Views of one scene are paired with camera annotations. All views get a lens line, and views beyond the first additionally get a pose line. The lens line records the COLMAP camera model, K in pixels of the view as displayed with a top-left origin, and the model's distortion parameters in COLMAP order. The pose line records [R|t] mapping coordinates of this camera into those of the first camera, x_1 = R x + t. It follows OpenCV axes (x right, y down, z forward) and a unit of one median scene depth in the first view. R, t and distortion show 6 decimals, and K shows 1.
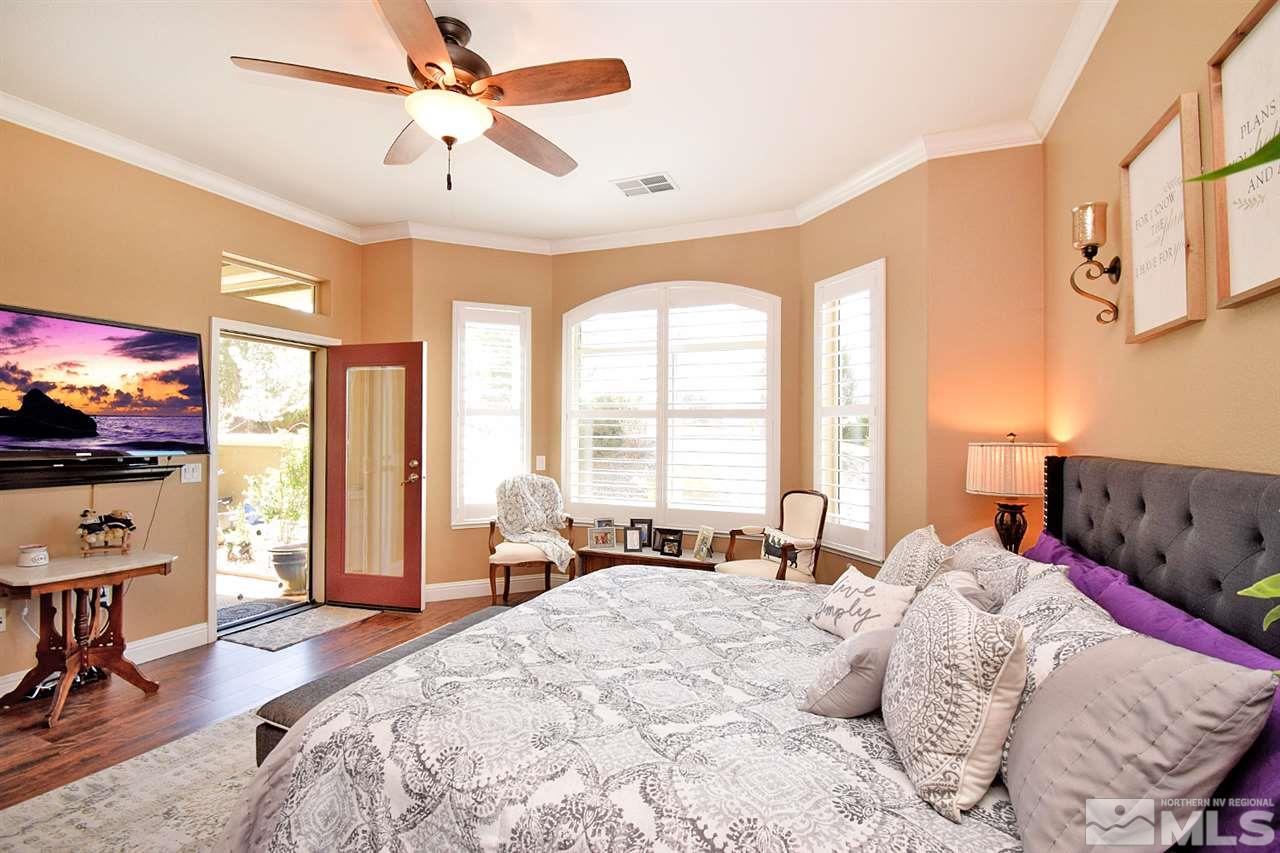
lens RADIAL K [[643.8, 0, 746.0], [0, 643.8, 434.0], [0, 0, 1]] dist [-0.000090, -0.000128]
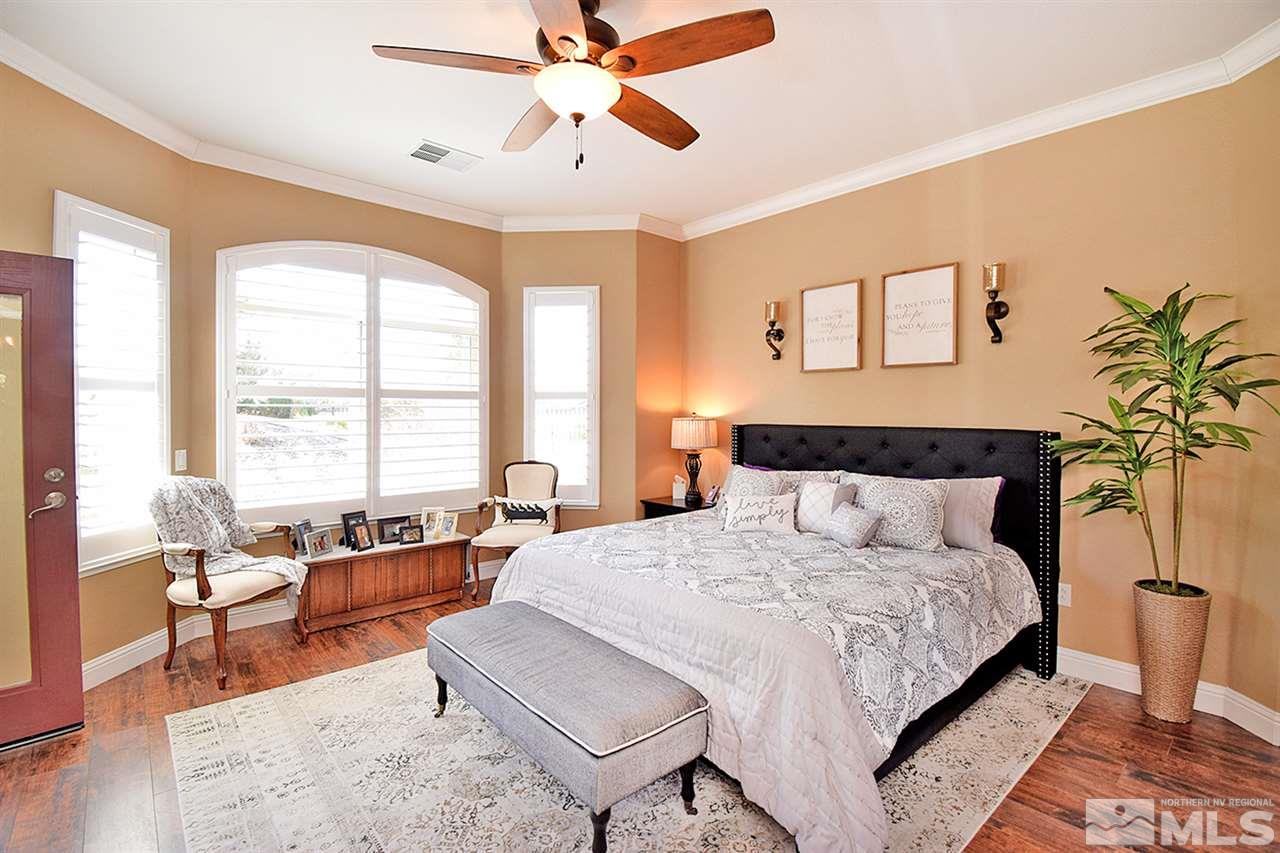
lens RADIAL K [[579.3, 0, 639.3], [0, 579.3, 420.0], [0, 0, 1]] dist [0.020838, -0.023994]
pose [[0.432090, -0.021003, 0.901586, -0.744323], [0.003345, 0.999759, 0.021687, -0.010900], [-0.901824, -0.006355, 0.432056, 0.326639]]
